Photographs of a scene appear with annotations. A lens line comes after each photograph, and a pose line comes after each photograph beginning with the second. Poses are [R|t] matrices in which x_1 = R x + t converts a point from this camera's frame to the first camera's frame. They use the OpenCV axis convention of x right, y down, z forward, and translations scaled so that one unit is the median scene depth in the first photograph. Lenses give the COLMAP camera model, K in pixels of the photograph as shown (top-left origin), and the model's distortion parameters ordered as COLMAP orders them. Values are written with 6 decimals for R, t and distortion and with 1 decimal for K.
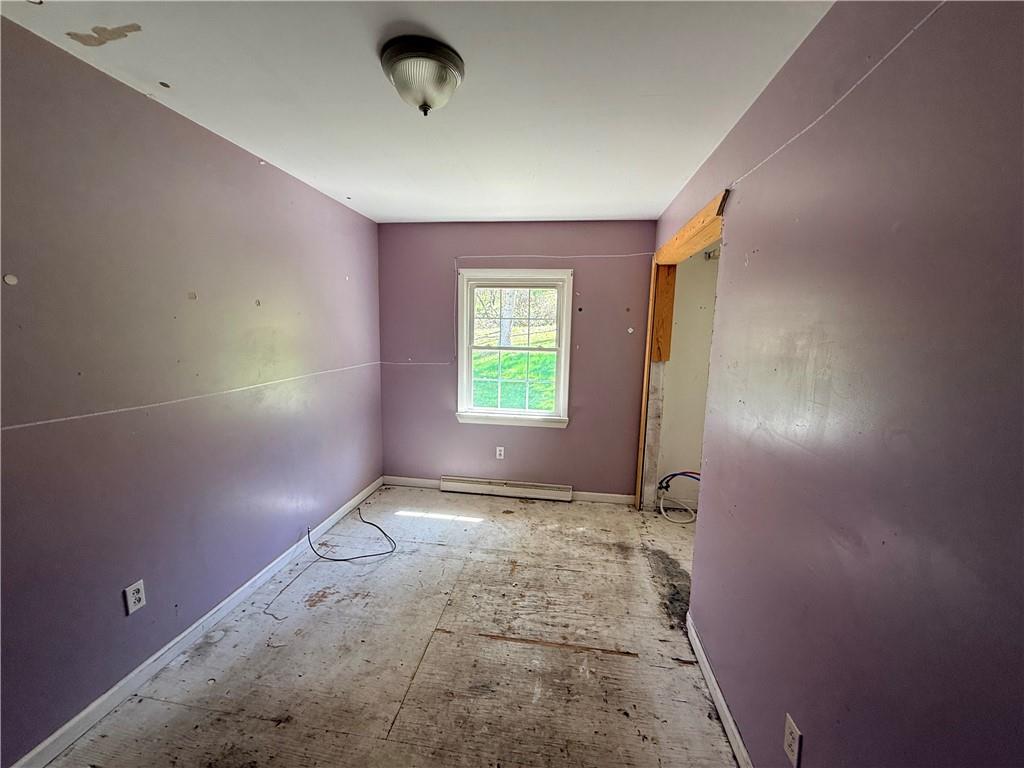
lens RADIAL K [[409.1, 0, 505.3], [0, 409.1, 382.4], [0, 0, 1]] dist [0.000711, 0.000451]
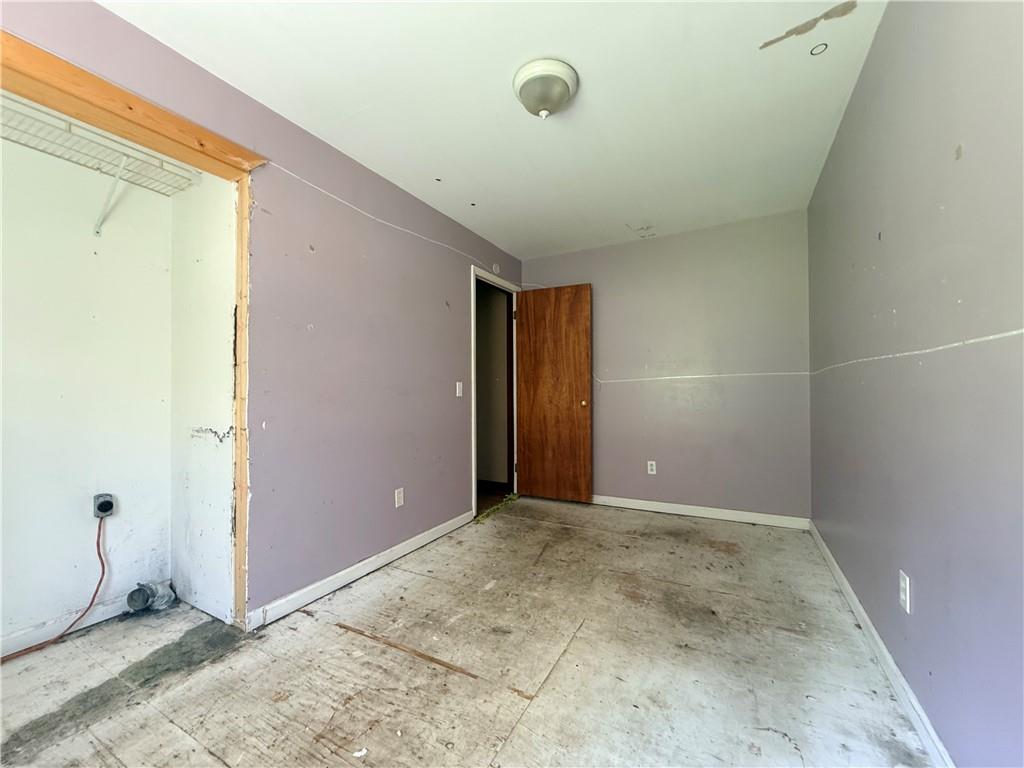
lens RADIAL K [[409.1, 0, 511.0], [0, 409.1, 380.4], [0, 0, 1]] dist [0.000711, 0.000451]
pose [[-0.940922, -0.002856, 0.338612, -0.379895], [0.034423, 0.993978, 0.104036, 0.005191], [-0.336870, 0.109545, -0.935157, 1.650669]]
